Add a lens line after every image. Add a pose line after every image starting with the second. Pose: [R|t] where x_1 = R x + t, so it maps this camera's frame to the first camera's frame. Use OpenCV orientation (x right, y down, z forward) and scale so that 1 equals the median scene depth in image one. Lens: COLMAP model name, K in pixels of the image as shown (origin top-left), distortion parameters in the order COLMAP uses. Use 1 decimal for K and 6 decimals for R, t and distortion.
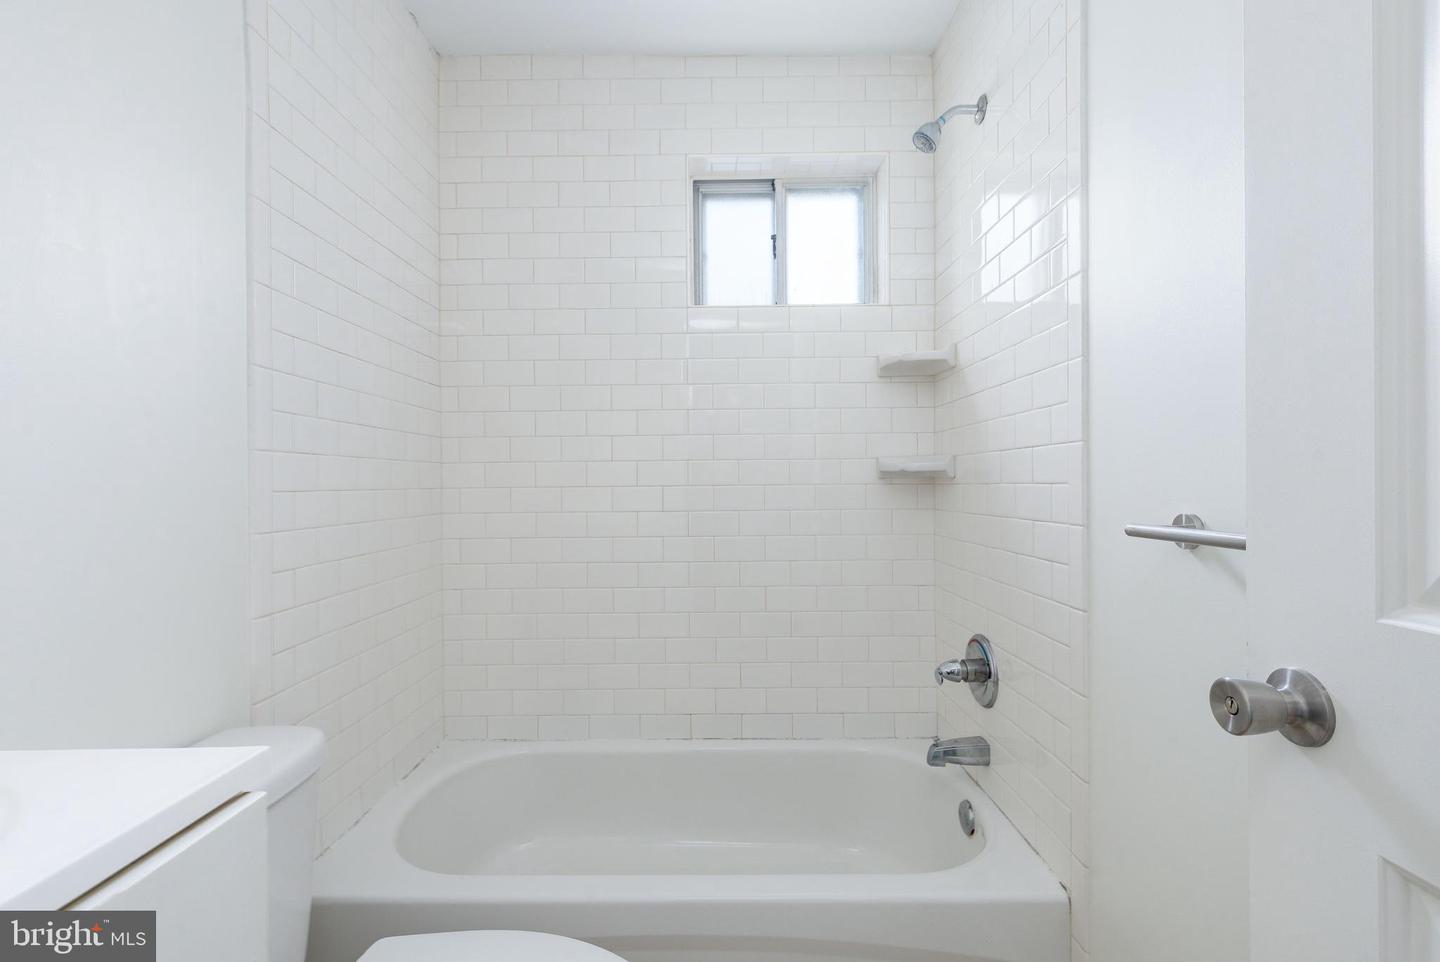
lens RADIAL K [[653.2, 0, 718.9], [0, 653.2, 487.1], [0, 0, 1]] dist [0.001862, 0.000007]
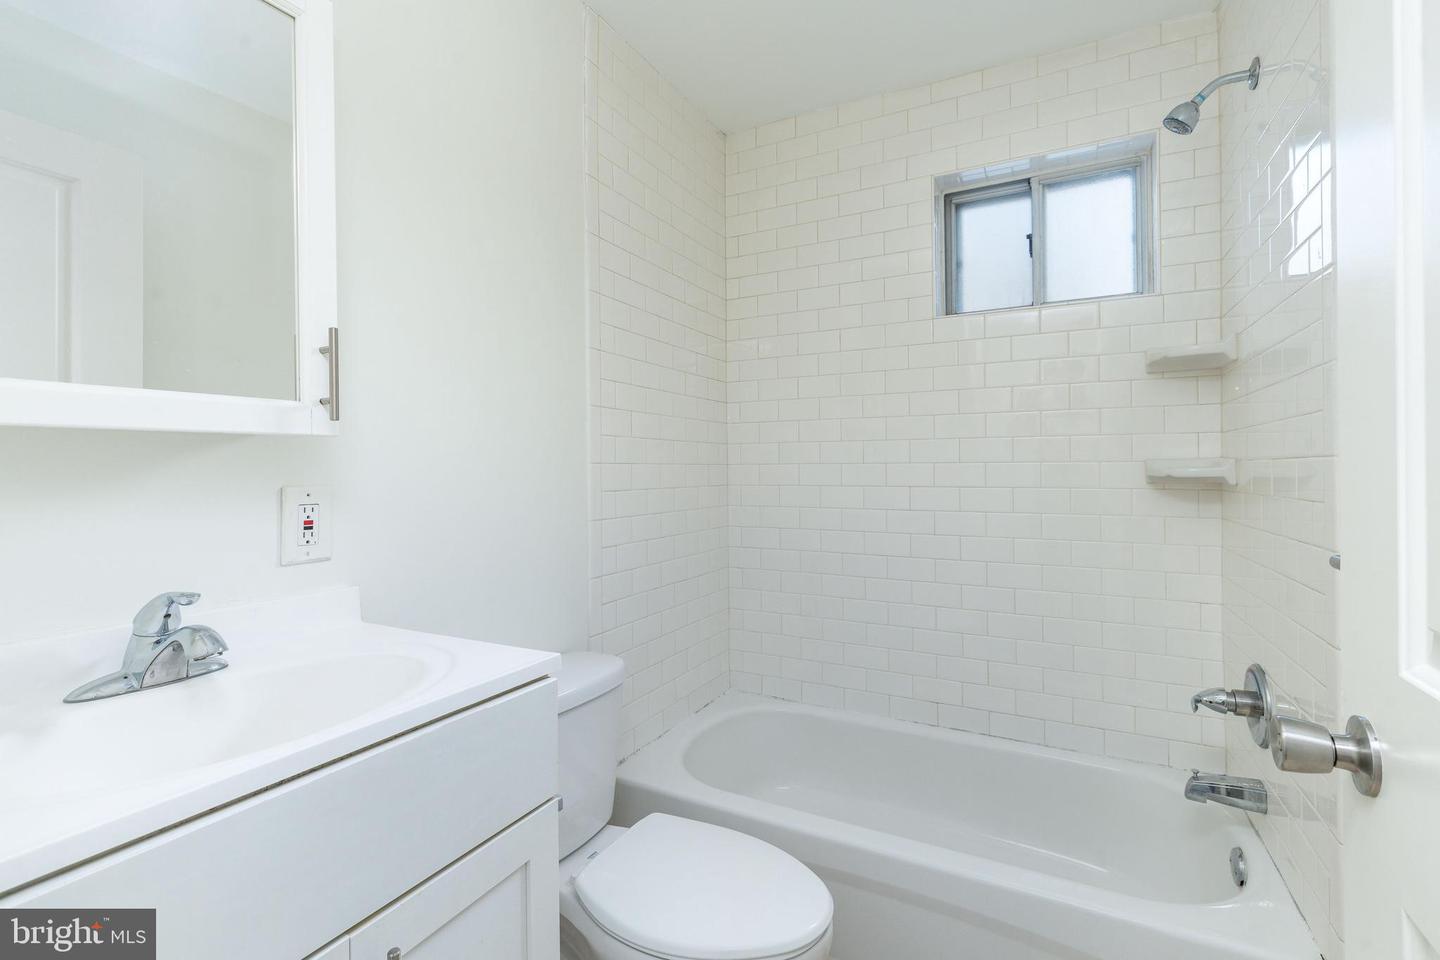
lens RADIAL K [[645.4, 0, 720.0], [0, 645.4, 480.0], [0, 0, 1]] dist [-0.002167, -0.000635]
pose [[0.887157, 0.013268, -0.461276, 0.131251], [-0.007896, 0.999877, 0.013574, -0.025334], [0.461399, -0.008400, 0.887153, -0.089676]]
